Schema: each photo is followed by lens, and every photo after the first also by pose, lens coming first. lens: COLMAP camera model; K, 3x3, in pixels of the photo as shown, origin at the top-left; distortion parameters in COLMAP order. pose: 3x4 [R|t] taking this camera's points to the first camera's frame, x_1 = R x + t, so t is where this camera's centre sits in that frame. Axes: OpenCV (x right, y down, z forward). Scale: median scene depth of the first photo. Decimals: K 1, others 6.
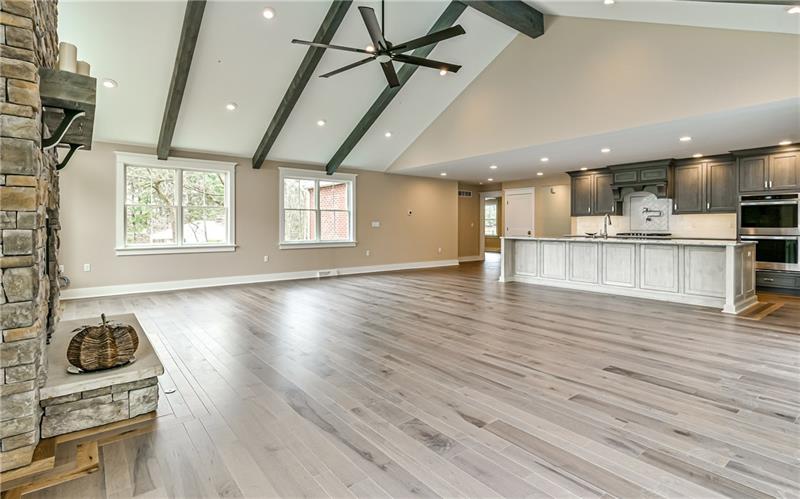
lens RADIAL K [[399.4, 0, 400.0], [0, 399.4, 222.8], [0, 0, 1]] dist [0.018235, -0.000558]
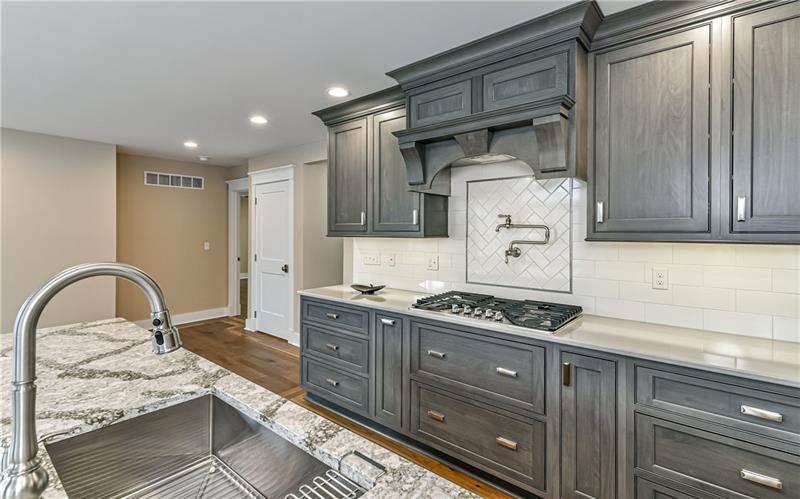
lens RADIAL K [[383.0, 0, 399.9], [0, 383.0, 230.1], [0, 0, 1]] dist [-0.001577, -0.000148]
pose [[0.981221, 0.007182, 0.192751, 0.510722], [-0.007544, 0.999971, 0.001142, -0.027011], [-0.192738, -0.002575, 0.981247, 0.781360]]
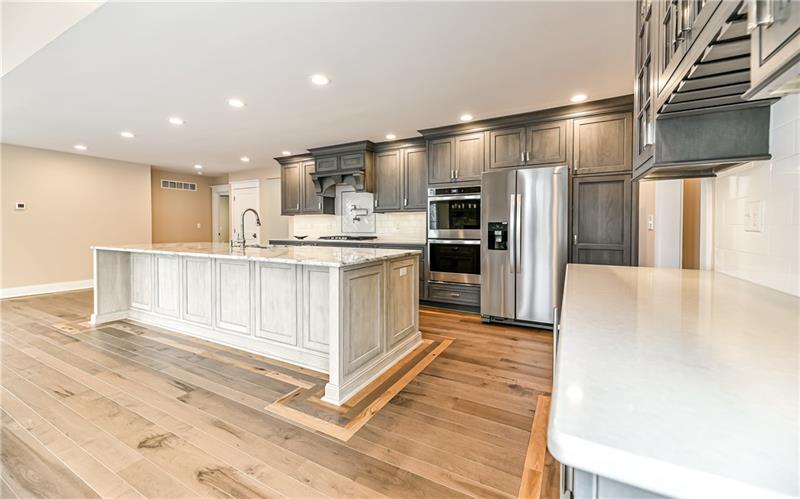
lens RADIAL K [[321.5, 0, 399.5], [0, 321.5, 228.3], [0, 0, 1]] dist [0.013317, -0.004864]
pose [[0.921985, -0.000227, 0.387225, 0.477097], [-0.003901, 0.999944, 0.009876, 0.003437], [-0.387205, -0.010616, 0.921933, 0.390858]]
